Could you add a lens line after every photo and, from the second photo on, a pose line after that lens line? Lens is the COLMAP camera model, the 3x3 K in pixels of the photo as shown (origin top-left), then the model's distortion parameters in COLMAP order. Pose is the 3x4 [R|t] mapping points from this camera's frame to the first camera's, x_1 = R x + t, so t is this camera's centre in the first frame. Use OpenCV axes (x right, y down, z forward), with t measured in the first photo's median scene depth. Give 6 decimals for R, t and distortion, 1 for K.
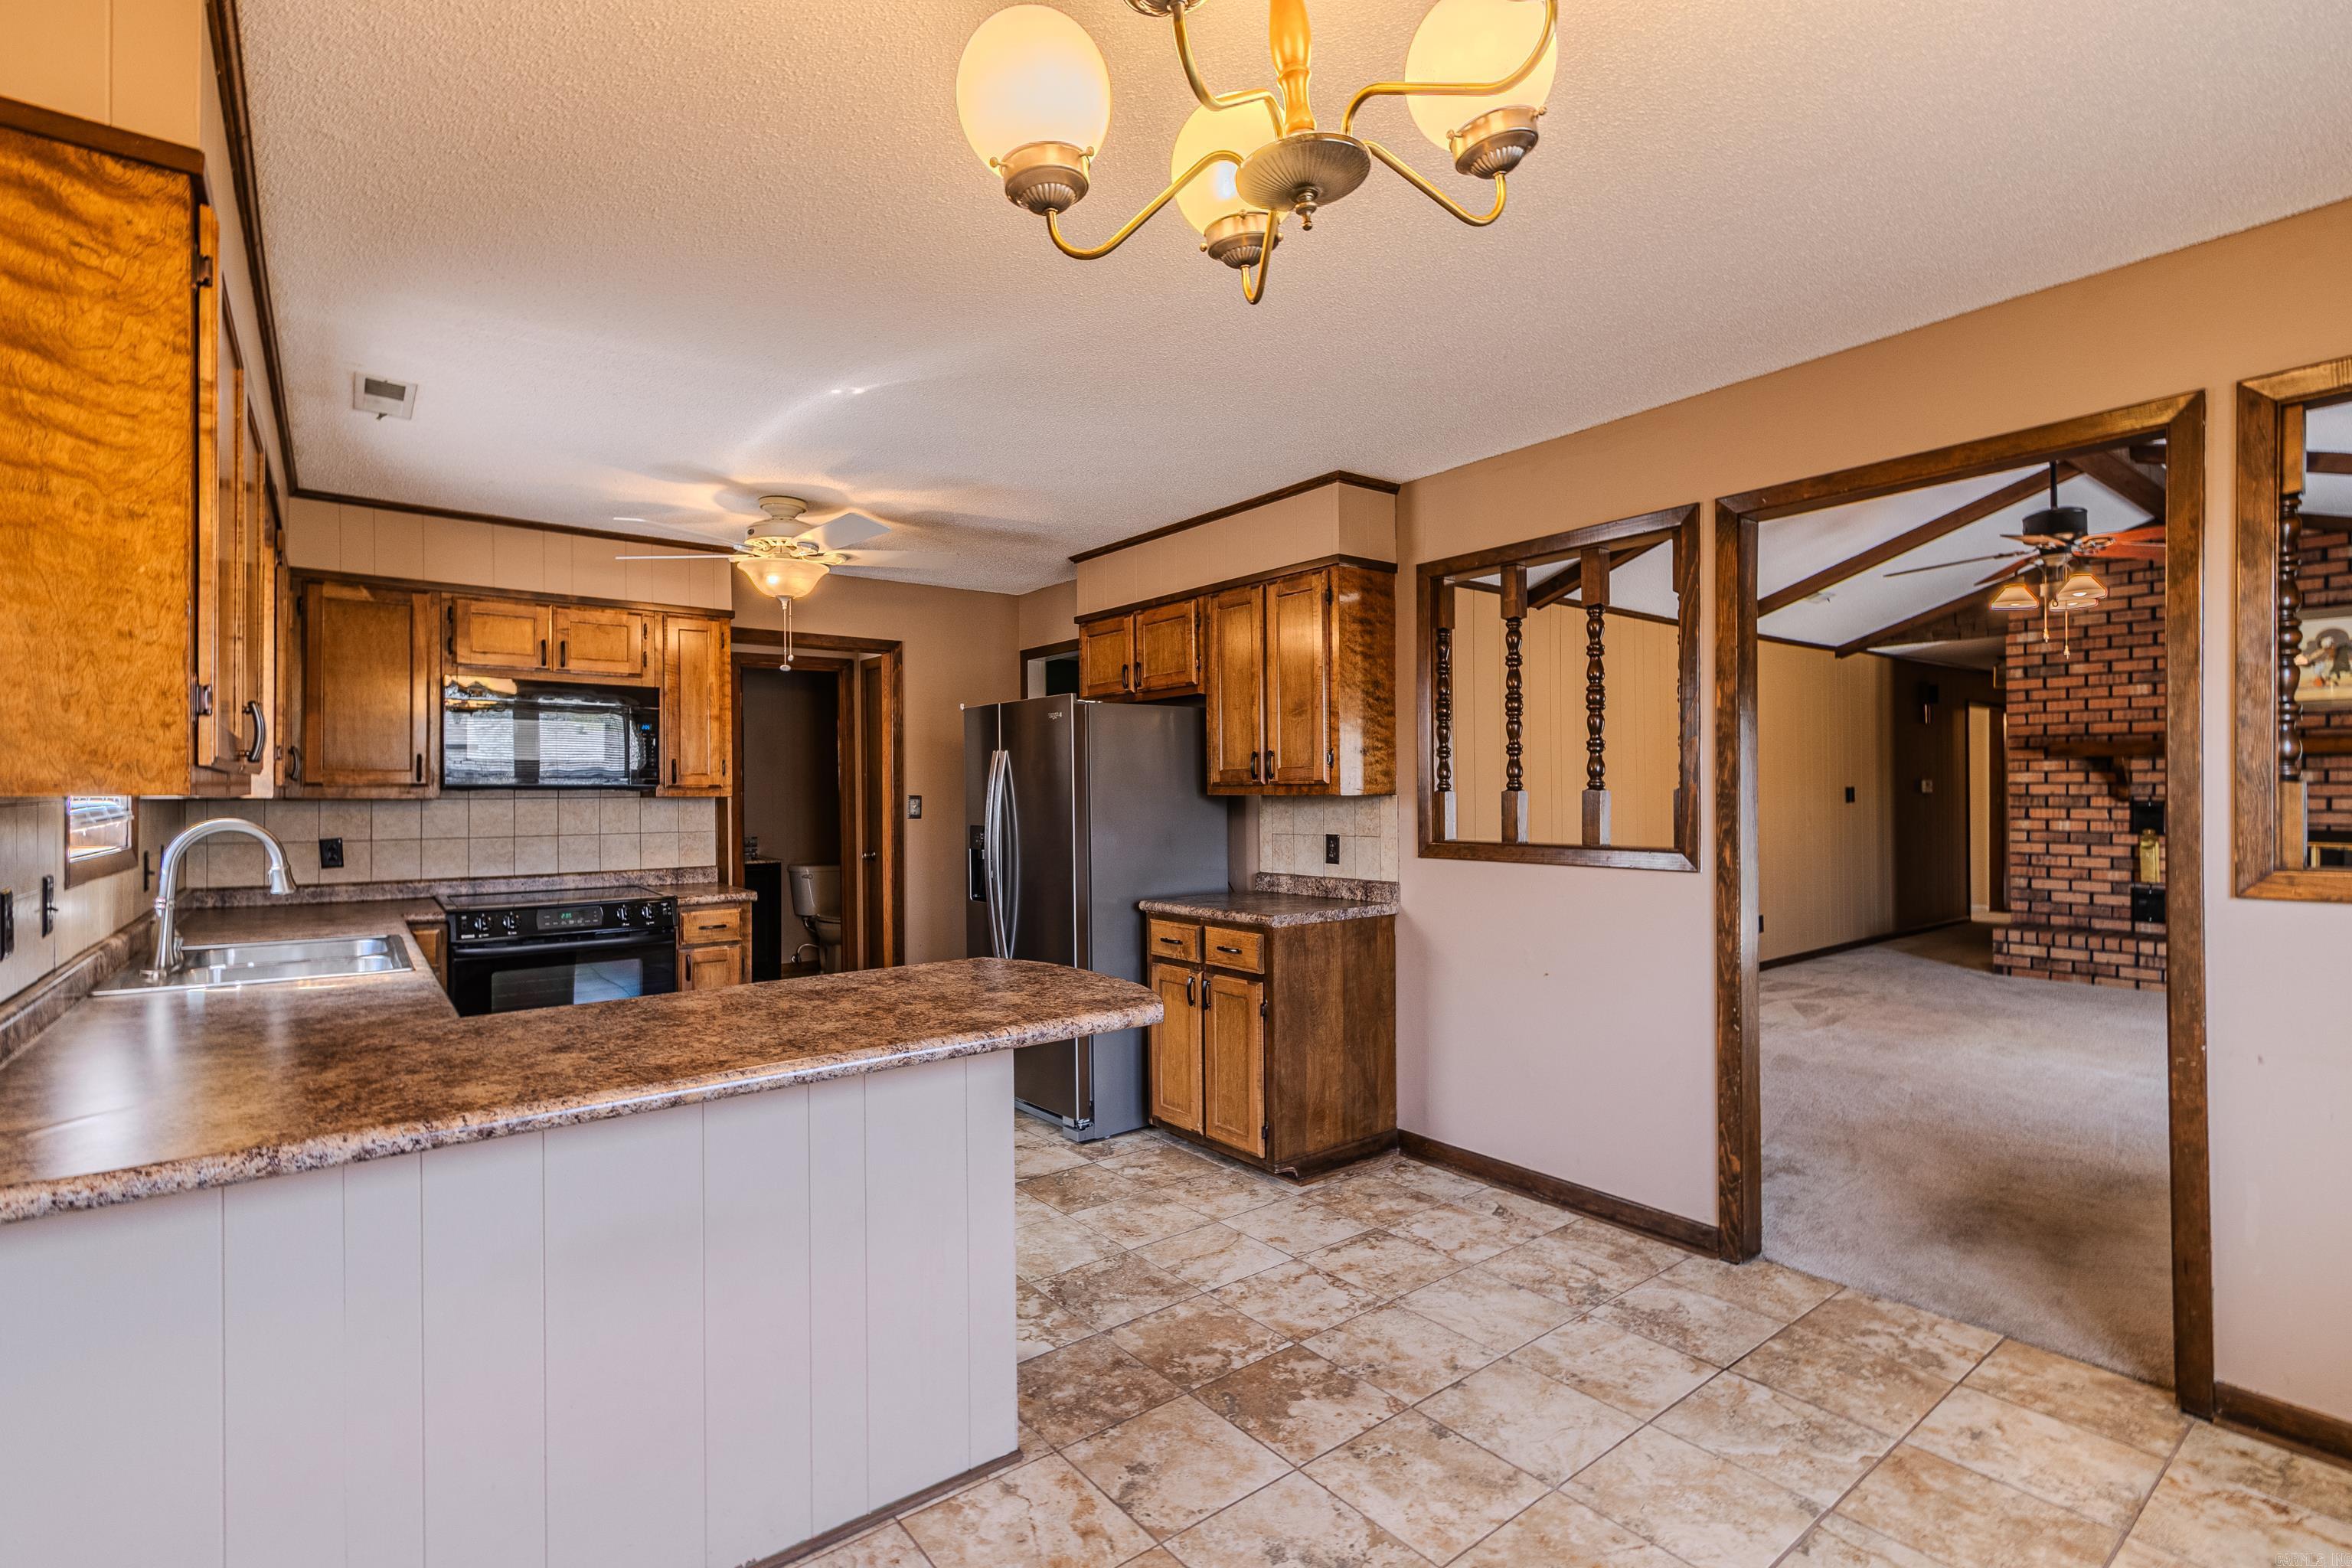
lens RADIAL K [[1073.7, 0, 1143.0], [0, 1073.7, 788.7], [0, 0, 1]] dist [0.006096, -0.002442]
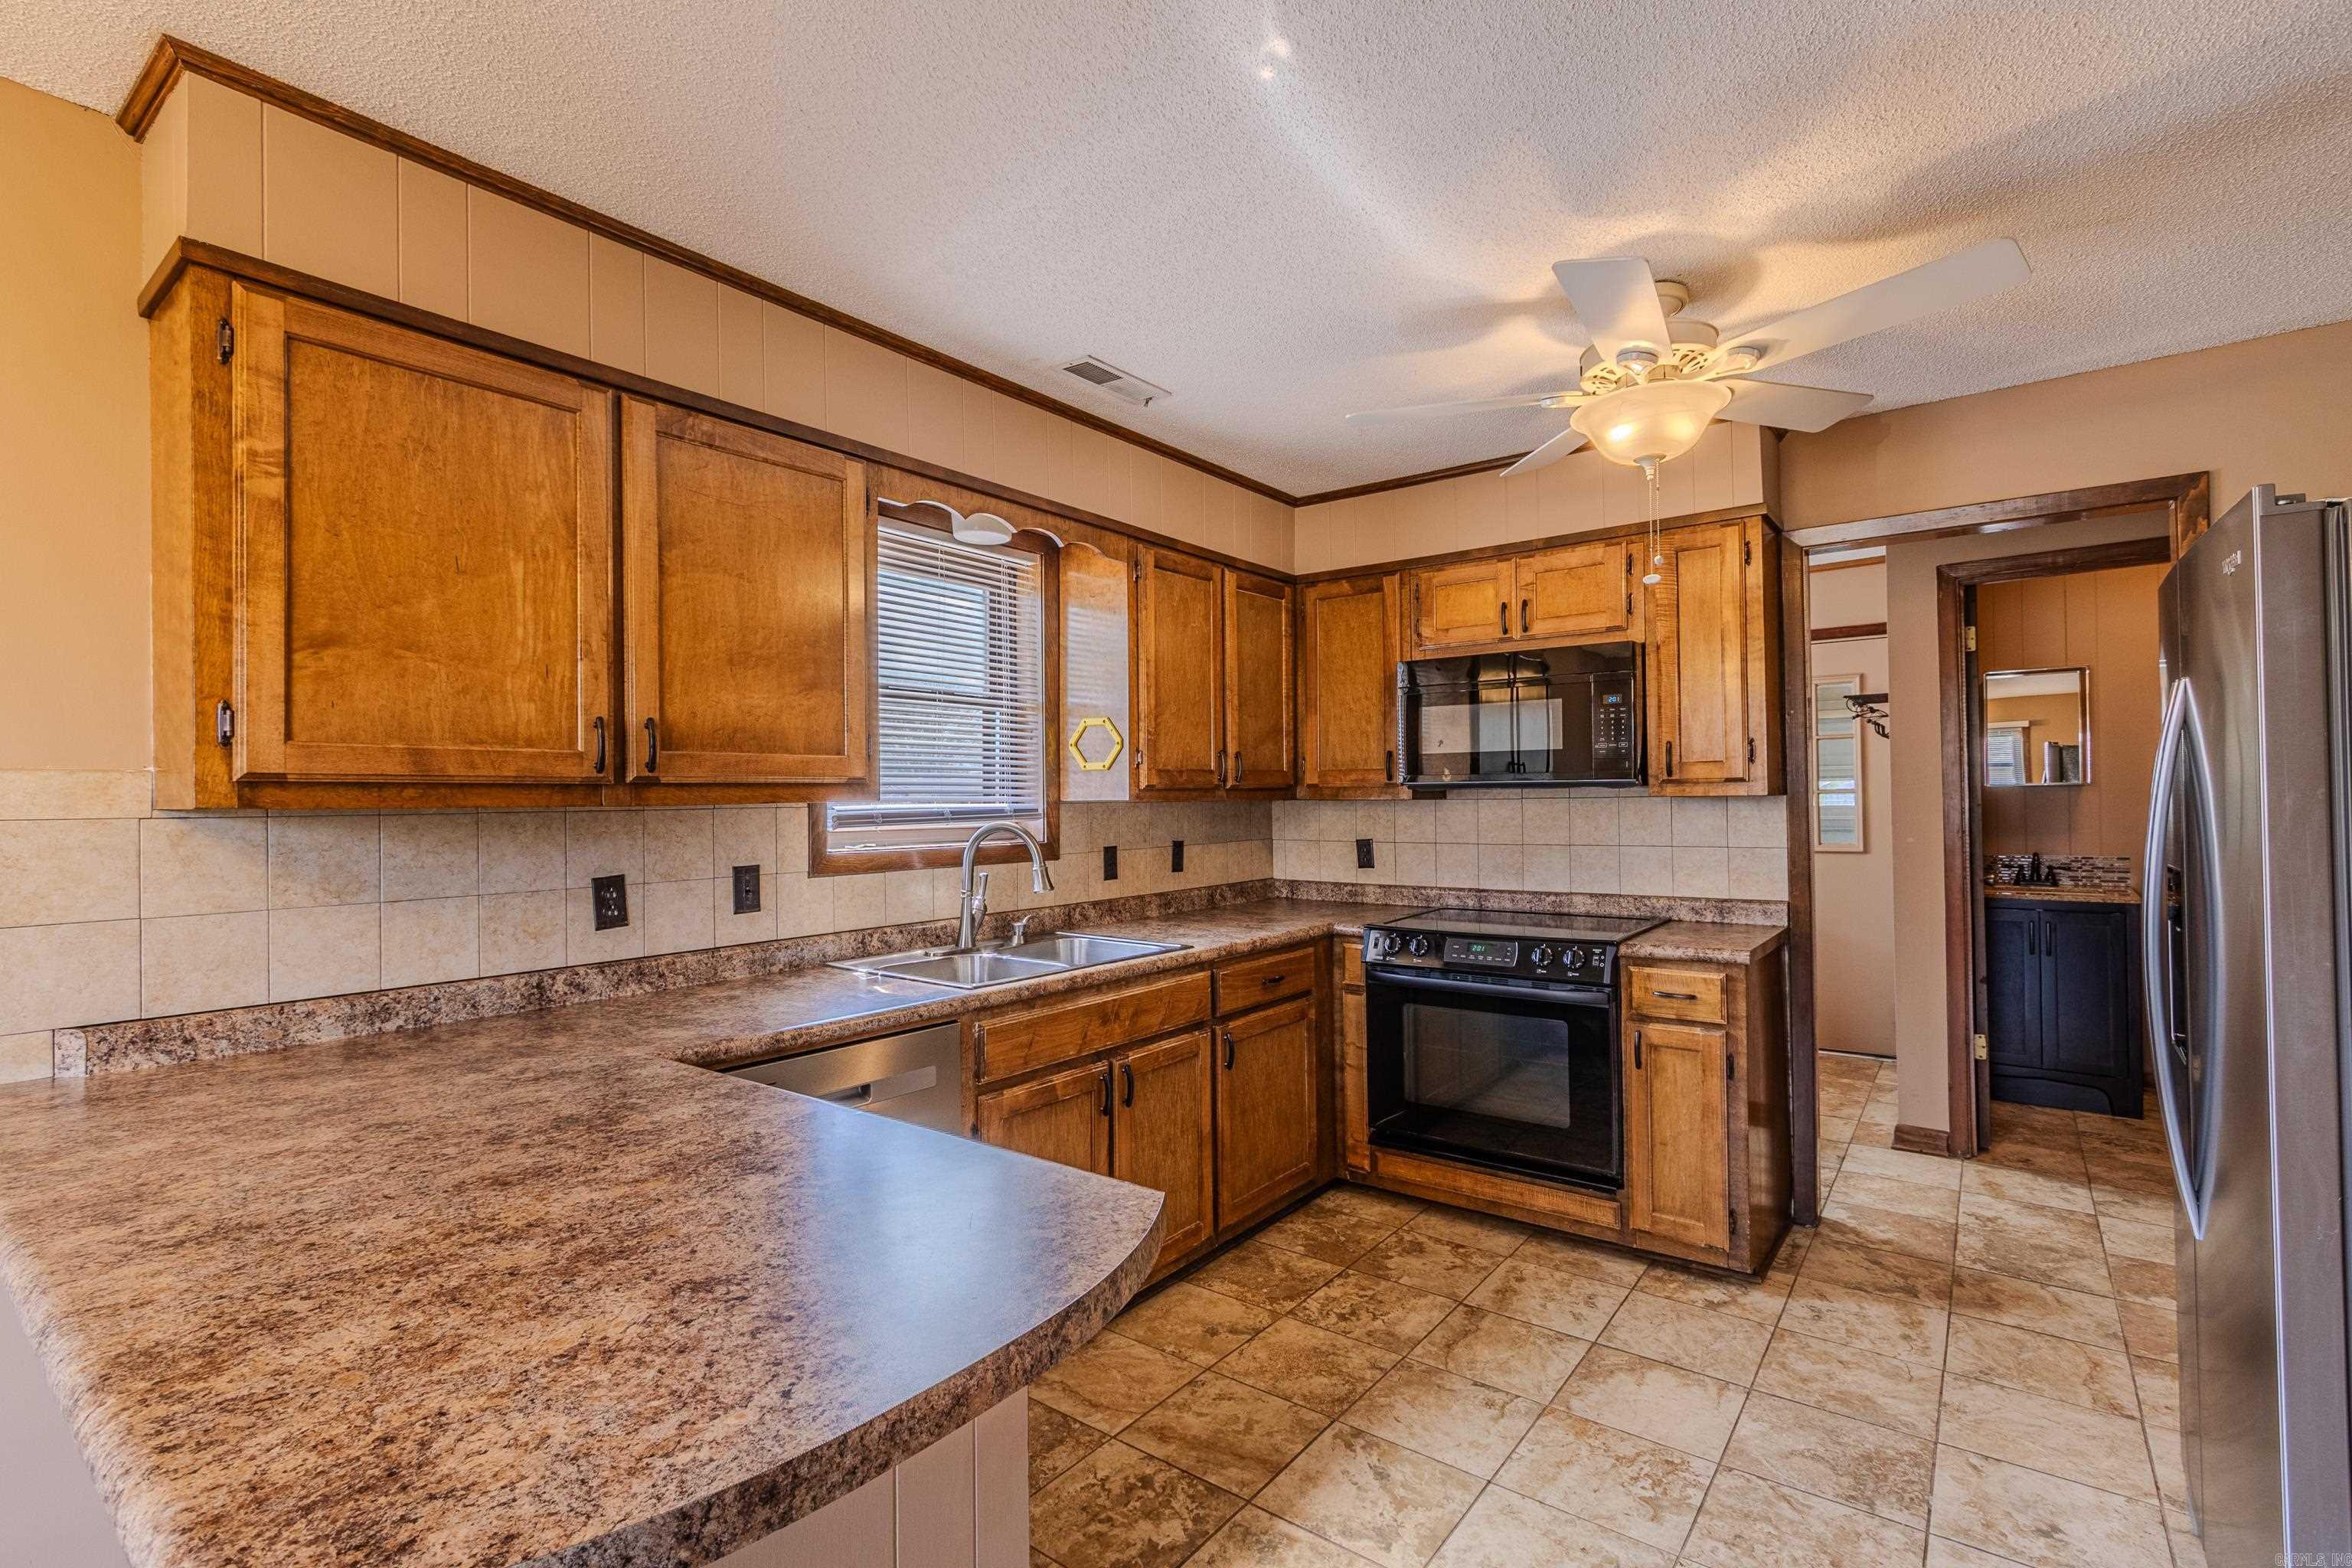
lens RADIAL K [[1073.7, 0, 1199.4], [0, 1073.7, 789.8], [0, 0, 1]] dist [0.006096, -0.002442]
pose [[0.261574, -0.005449, -0.965168, 0.177962], [0.012510, 0.999919, -0.002255, 0.001373], [0.965102, -0.011485, 0.261621, 0.637063]]
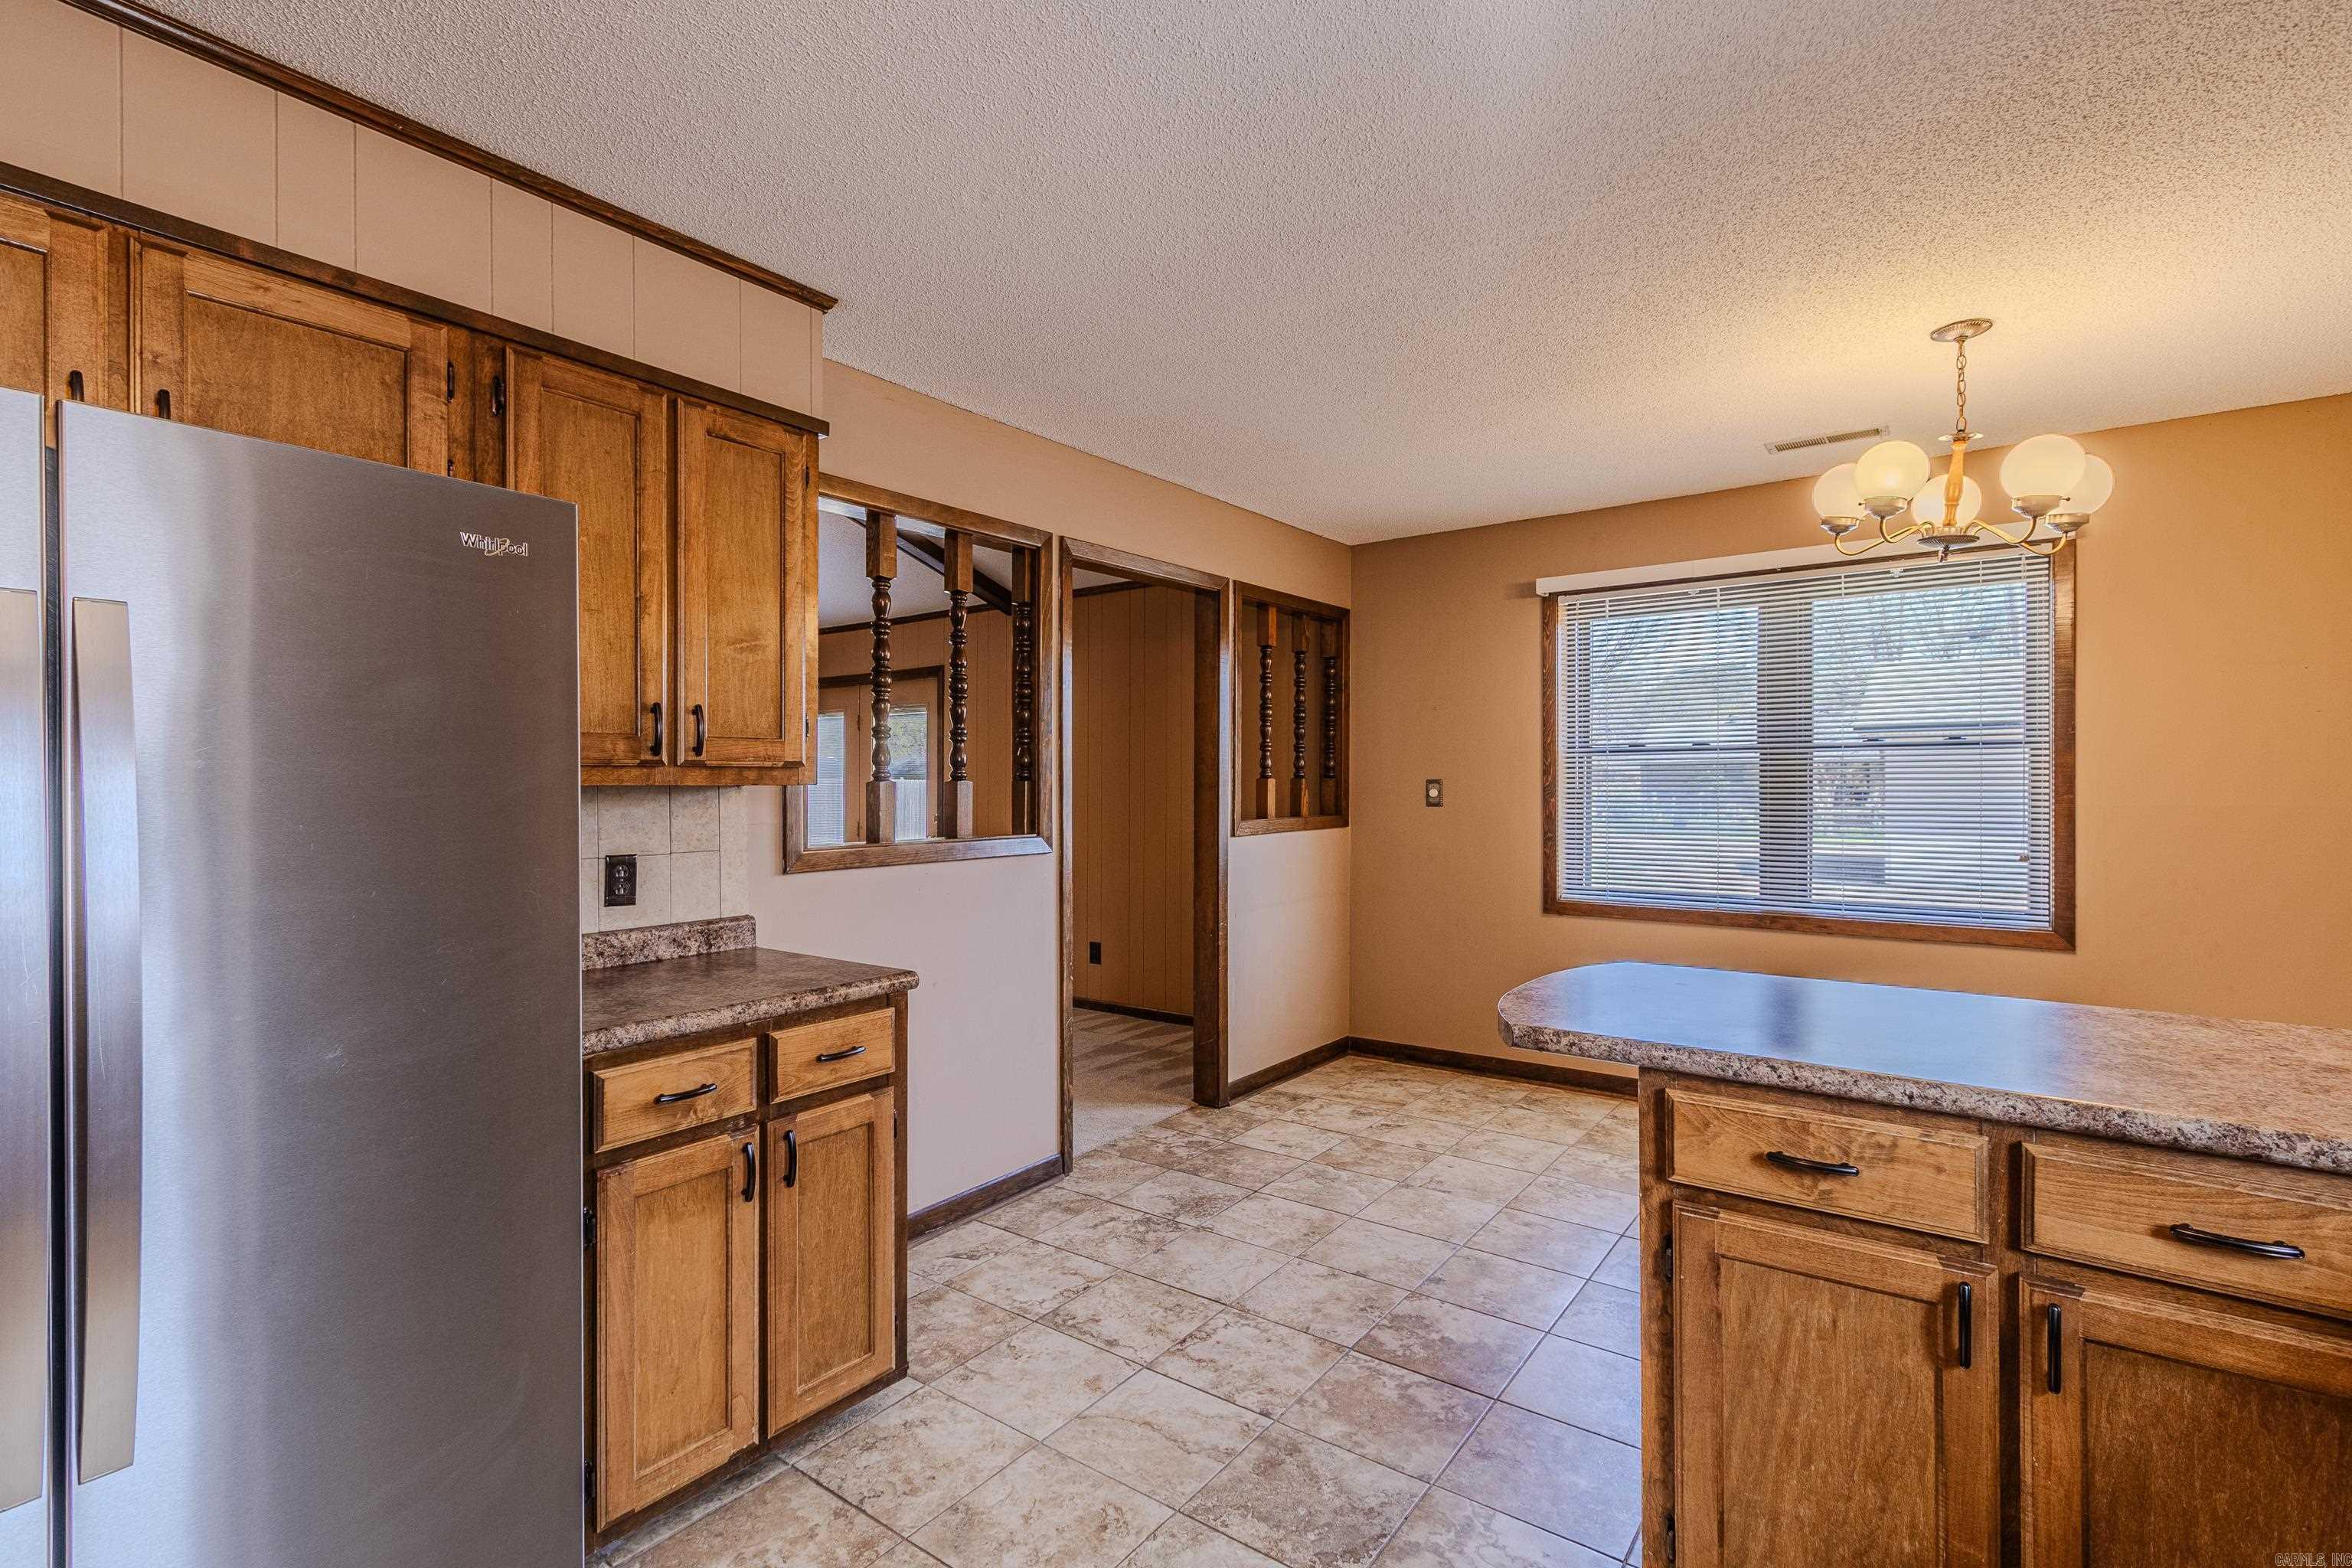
lens RADIAL K [[1073.7, 0, 1165.8], [0, 1073.7, 784.6], [0, 0, 1]] dist [0.006096, -0.002442]
pose [[-0.273704, 0.008418, 0.961777, -0.494593], [0.004815, 0.999961, -0.007382, 0.011494], [-0.961802, 0.002611, -0.273734, 0.948230]]
